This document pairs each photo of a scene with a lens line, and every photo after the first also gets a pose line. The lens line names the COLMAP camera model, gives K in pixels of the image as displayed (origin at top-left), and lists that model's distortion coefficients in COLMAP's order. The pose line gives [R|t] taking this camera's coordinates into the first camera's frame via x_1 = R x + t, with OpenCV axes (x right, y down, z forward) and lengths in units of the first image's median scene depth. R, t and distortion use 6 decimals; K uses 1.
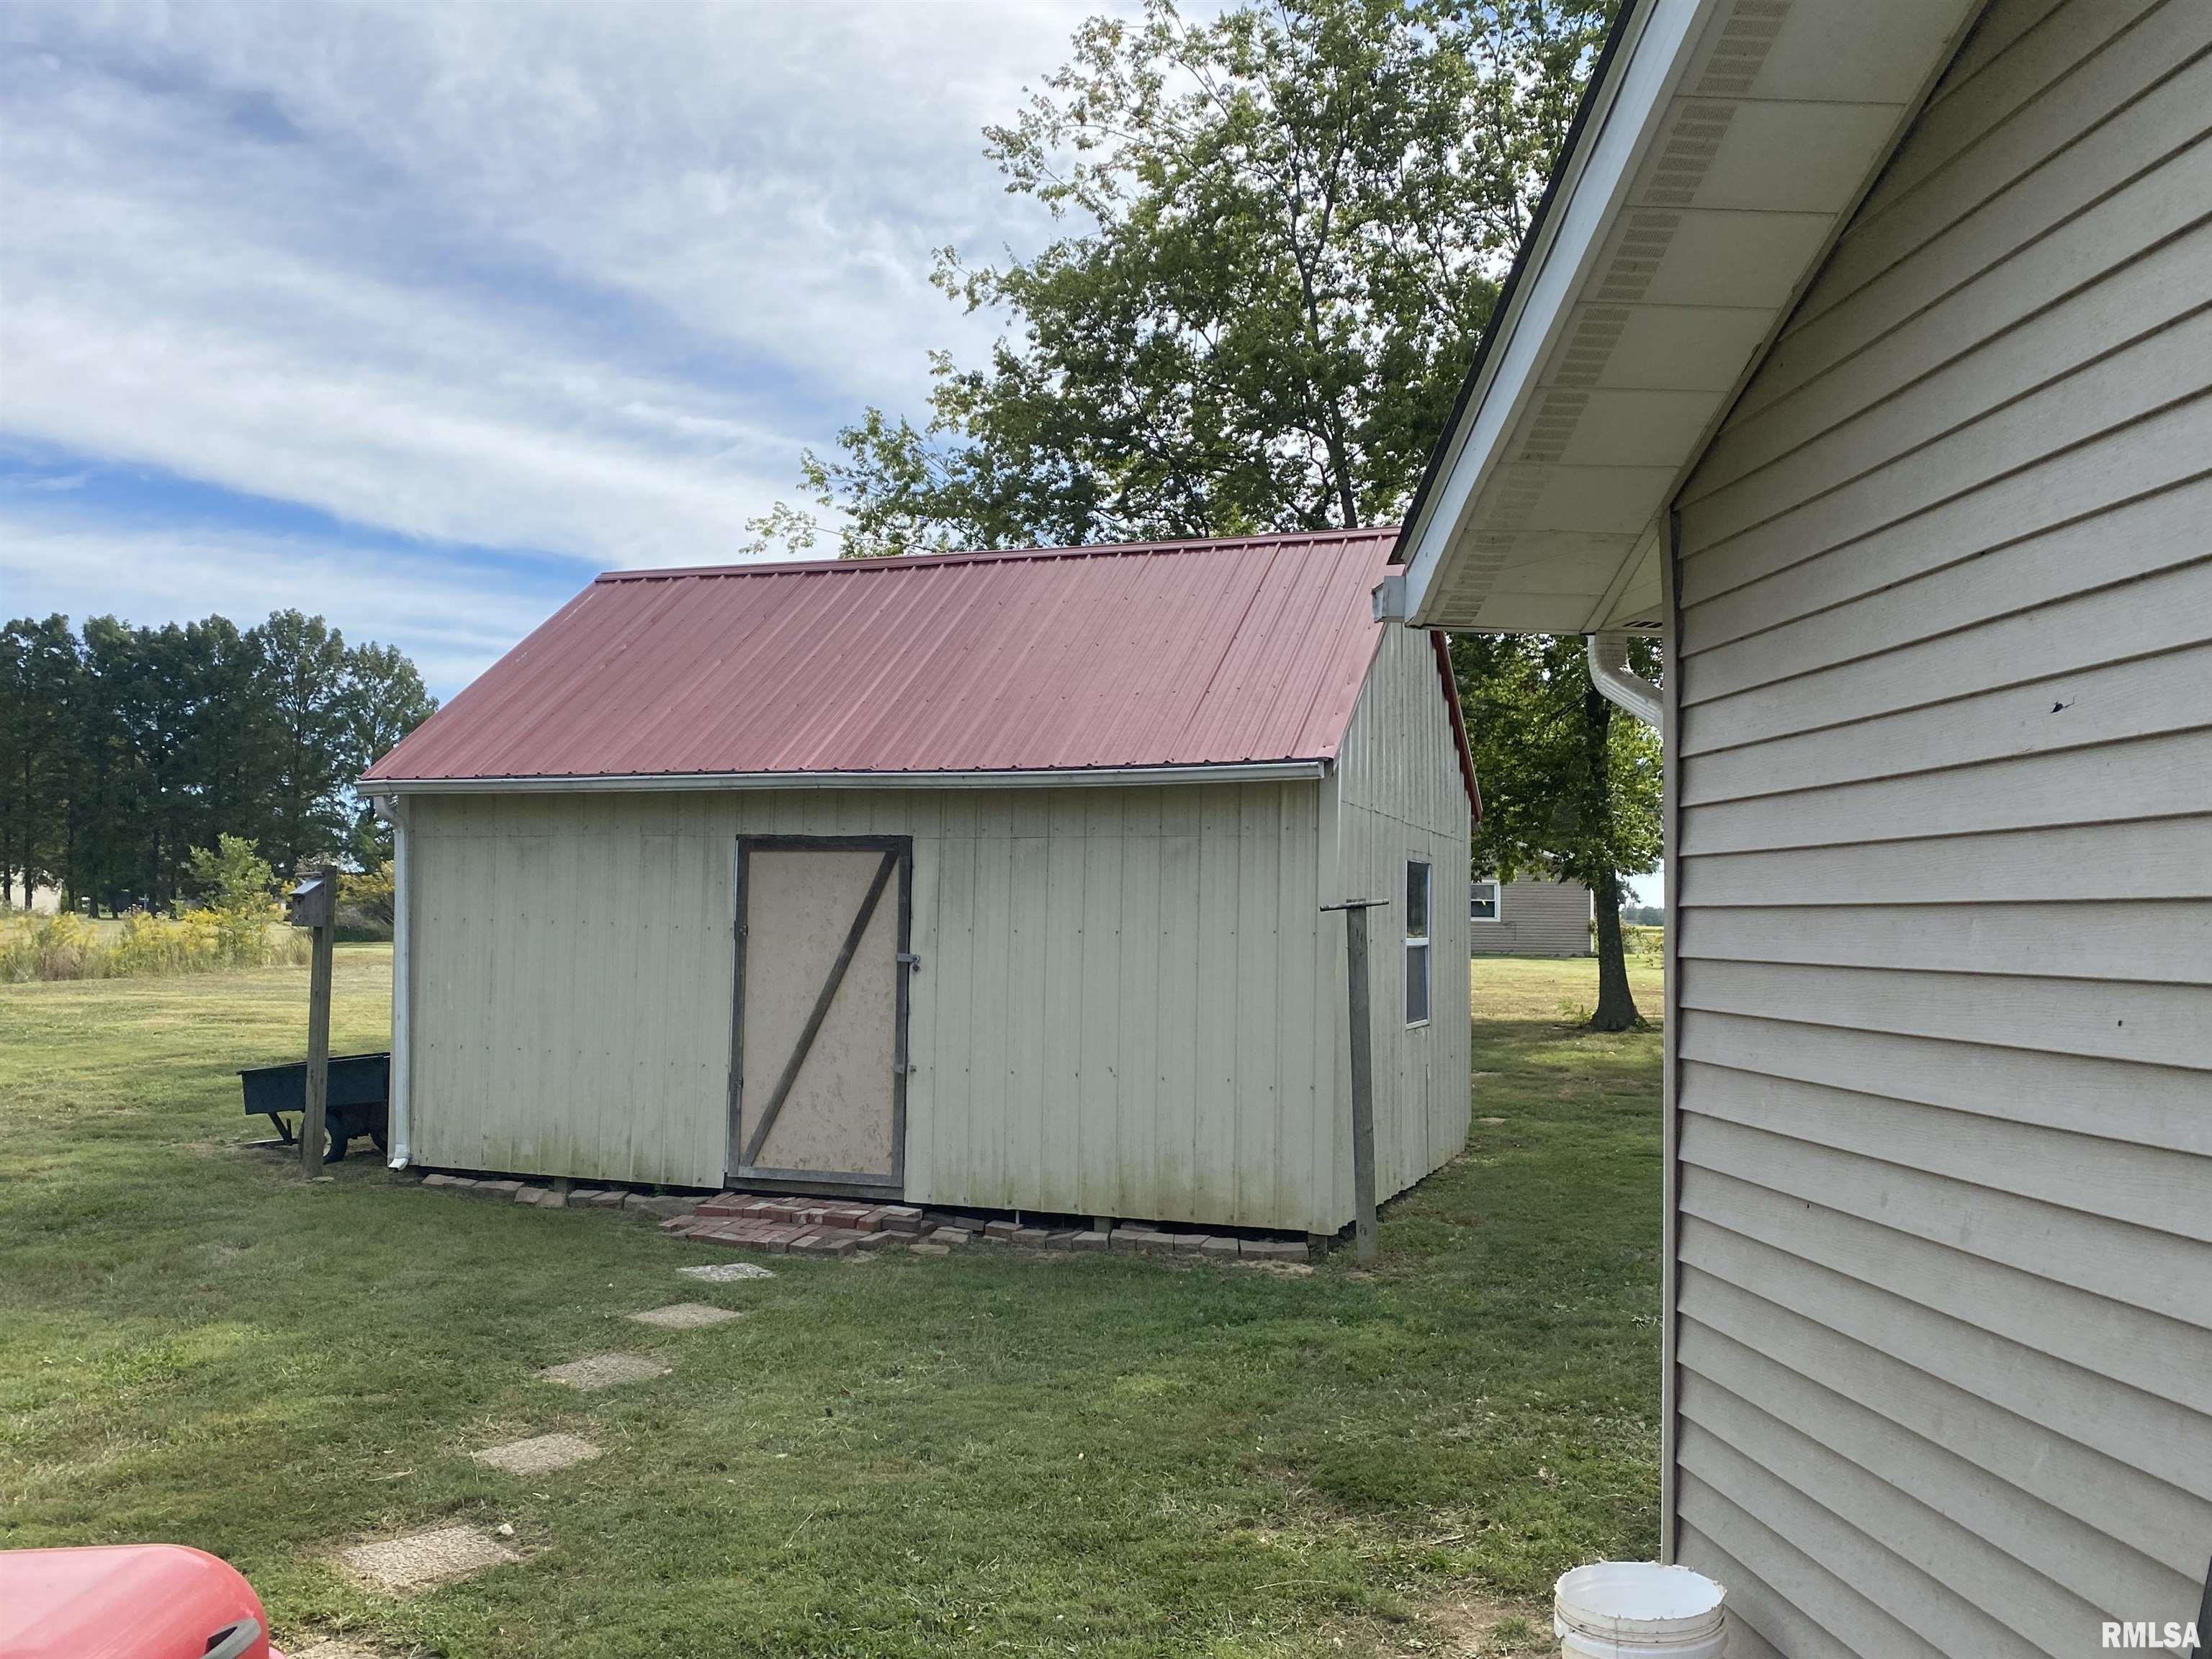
lens RADIAL K [[1809.8, 0, 1106.0], [0, 1809.8, 829.5], [0, 0, 1]] dist [-0.000477, 0.000120]
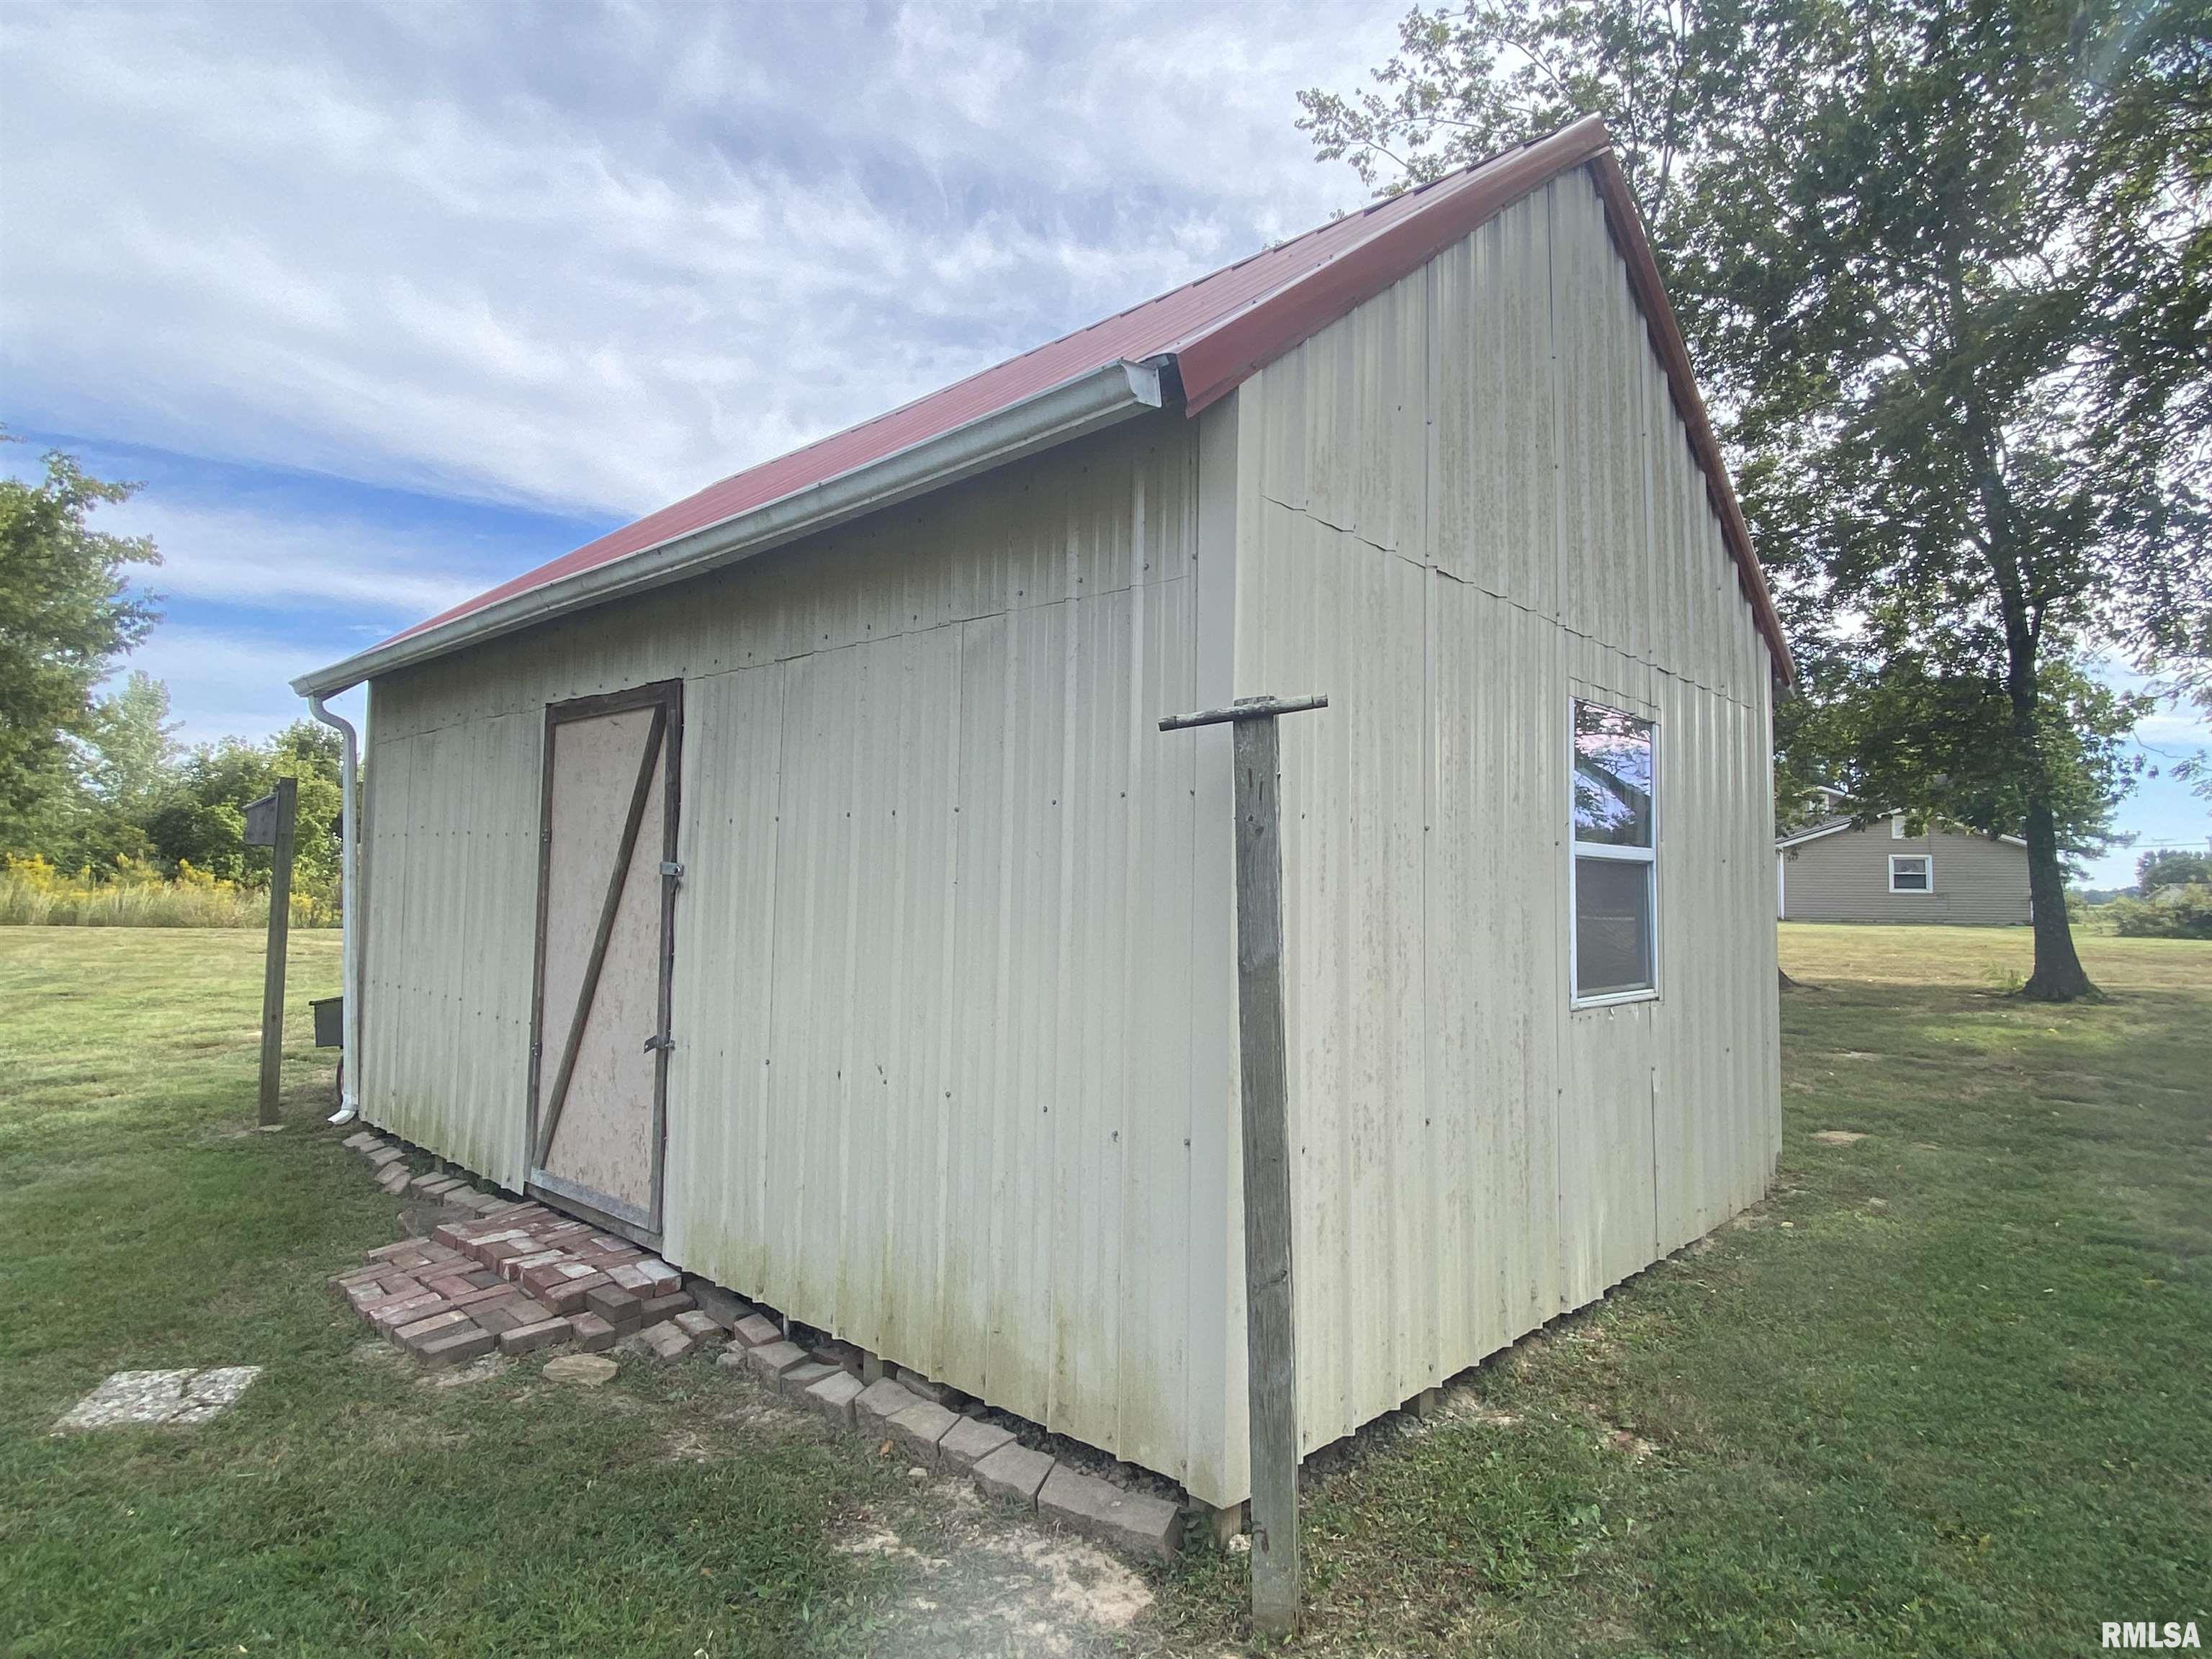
lens RADIAL K [[1227.2, 0, 1109.8], [0, 1227.2, 806.1], [0, 0, 1]] dist [-0.007813, -0.001230]
pose [[0.926302, -0.024529, -0.375983, 0.097715], [0.015086, 0.999493, -0.028041, 0.032328], [0.376481, 0.020303, 0.926202, 0.337036]]
